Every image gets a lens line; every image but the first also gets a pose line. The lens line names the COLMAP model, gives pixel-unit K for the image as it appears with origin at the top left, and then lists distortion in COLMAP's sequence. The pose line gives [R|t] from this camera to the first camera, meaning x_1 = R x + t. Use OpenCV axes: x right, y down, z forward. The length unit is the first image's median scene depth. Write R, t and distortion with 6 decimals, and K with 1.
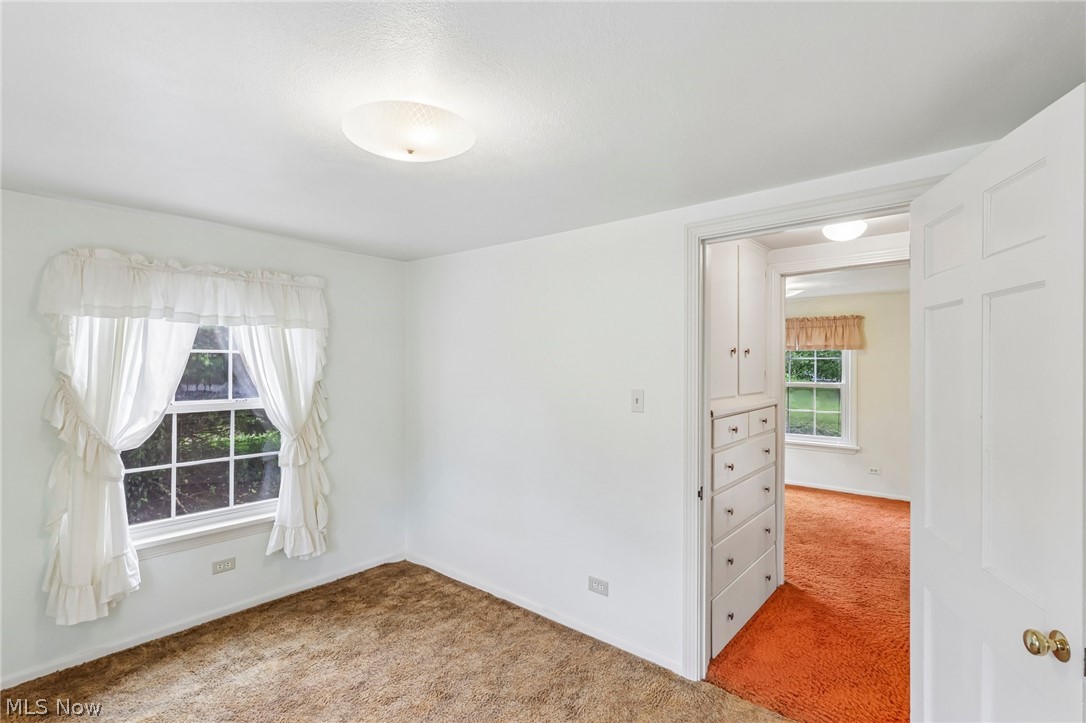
lens RADIAL K [[508.6, 0, 549.5], [0, 508.6, 360.0], [0, 0, 1]] dist [-0.005440, 0.003143]
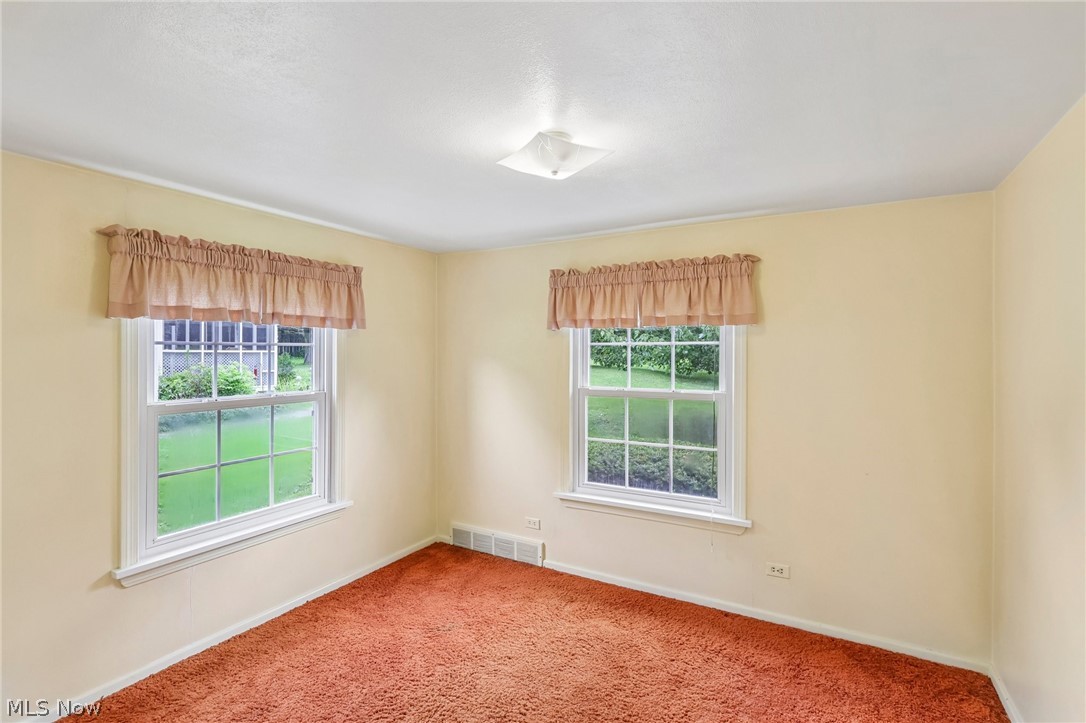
lens RADIAL K [[508.6, 0, 551.6], [0, 508.6, 353.2], [0, 0, 1]] dist [-0.005440, 0.003143]
pose [[0.984451, -0.001035, 0.175655, 0.334683], [0.000668, 0.999997, 0.002152, 0.006379], [-0.175657, -0.002002, 0.984449, 0.551021]]
